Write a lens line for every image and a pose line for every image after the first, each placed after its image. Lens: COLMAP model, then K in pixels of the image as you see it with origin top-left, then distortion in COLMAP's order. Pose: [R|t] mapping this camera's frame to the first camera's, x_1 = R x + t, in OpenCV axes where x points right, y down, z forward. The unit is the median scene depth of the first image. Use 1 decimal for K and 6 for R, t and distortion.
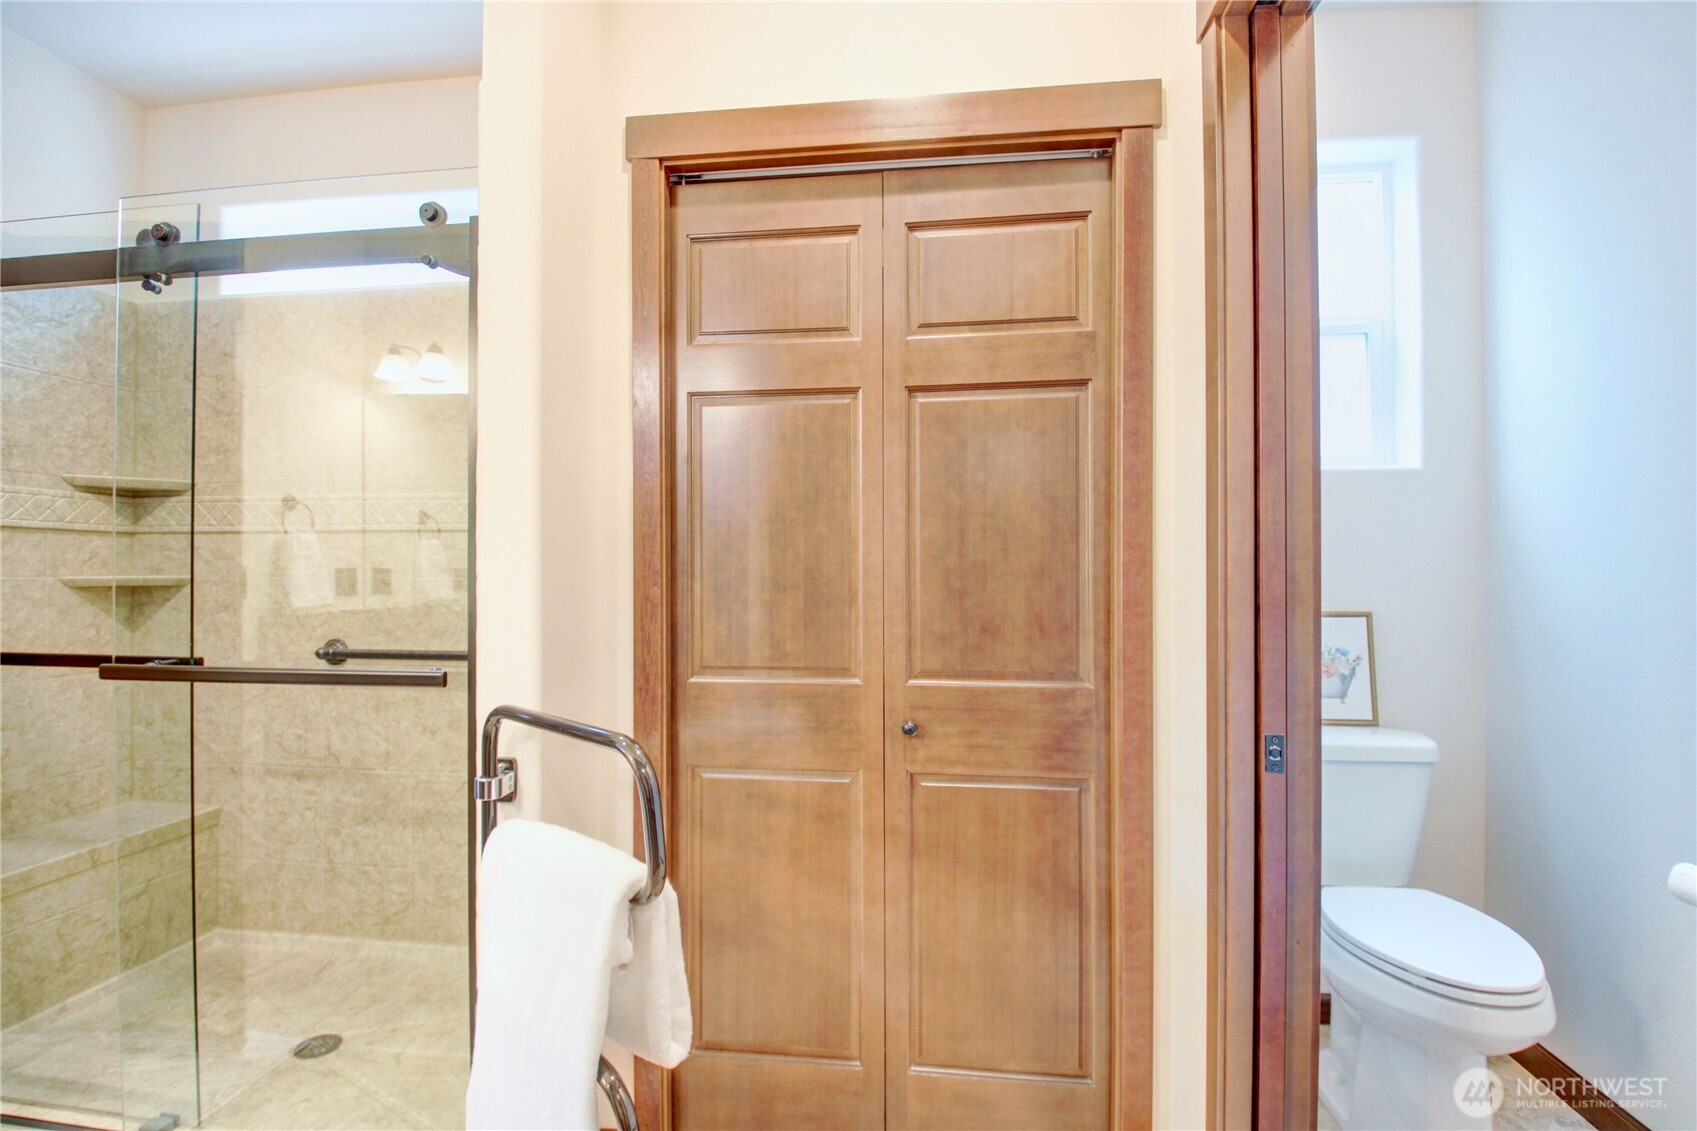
lens RADIAL K [[787.9, 0, 842.7], [0, 787.9, 569.1], [0, 0, 1]] dist [0.000635, -0.016223]
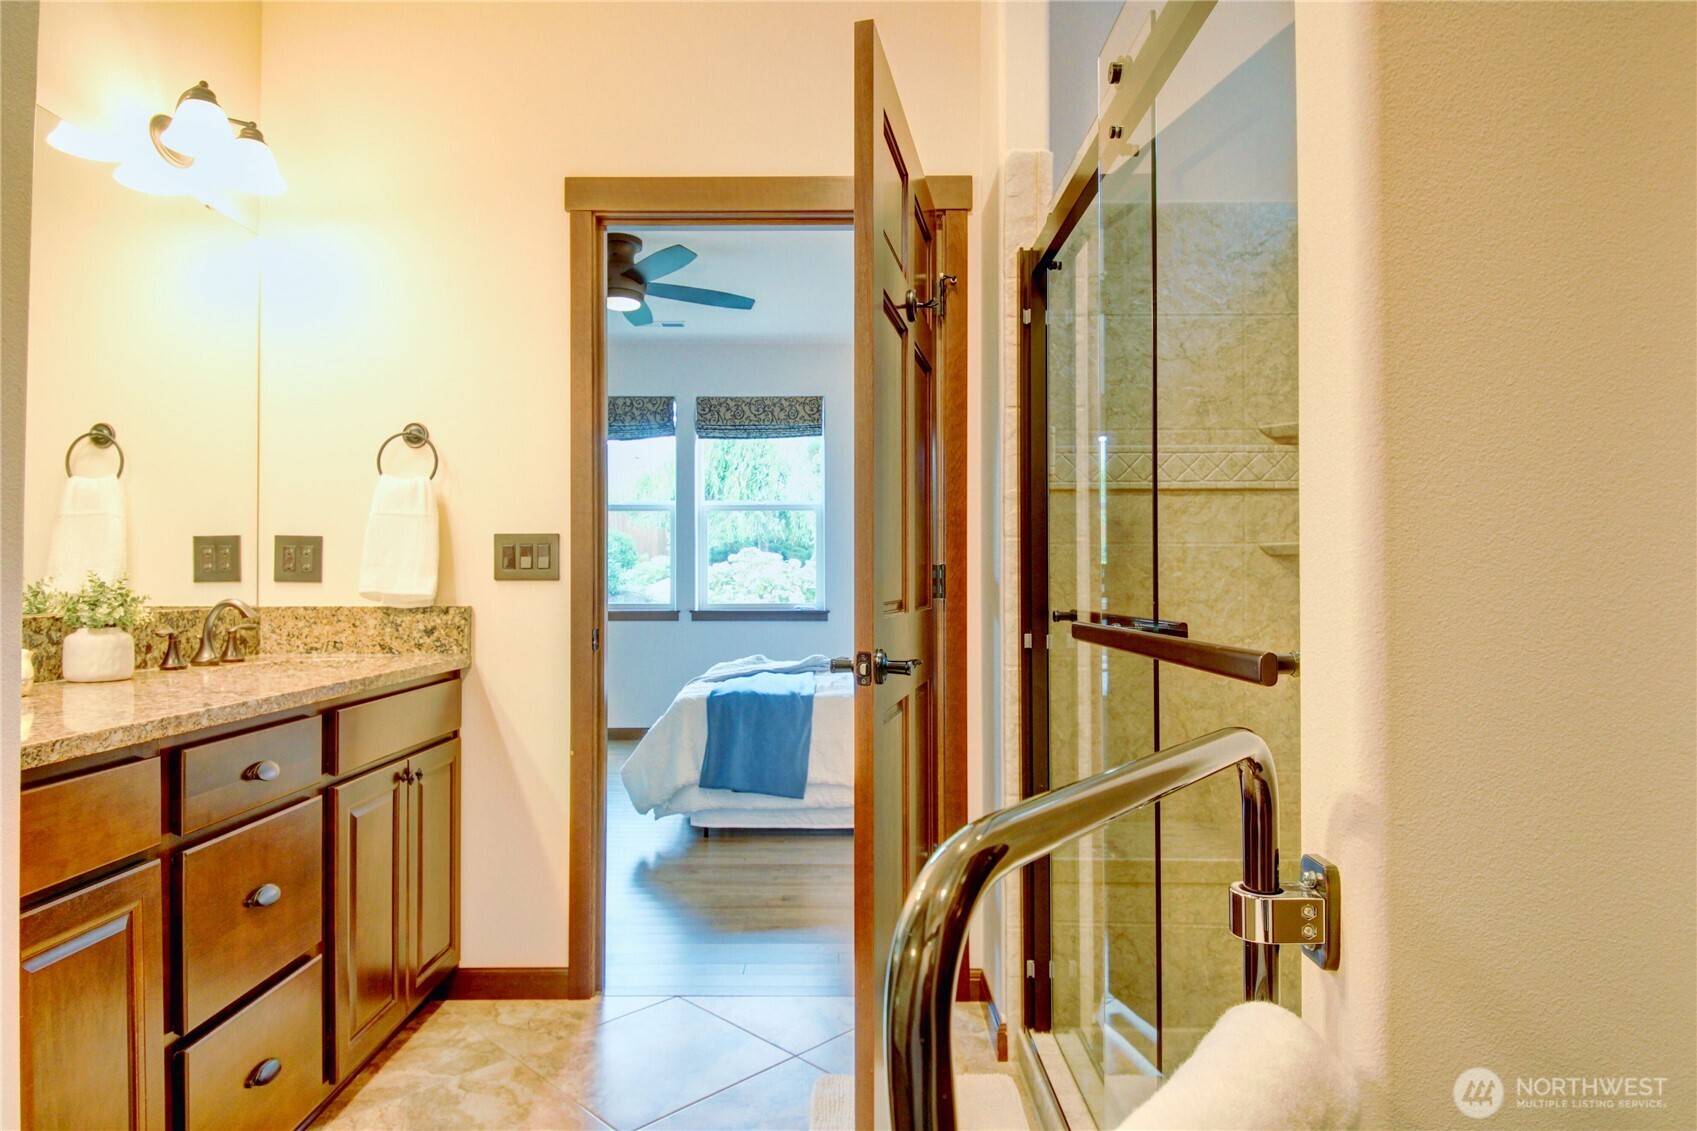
lens RADIAL K [[1011.2, 0, 852.3], [0, 1011.2, 569.4], [0, 0, 1]] dist [0.007002, 0.000368]
pose [[0.121244, -0.011462, -0.992557, 0.070621], [0.012062, 0.999877, -0.010073, 0.045973], [0.992549, -0.010751, 0.121368, 0.410531]]
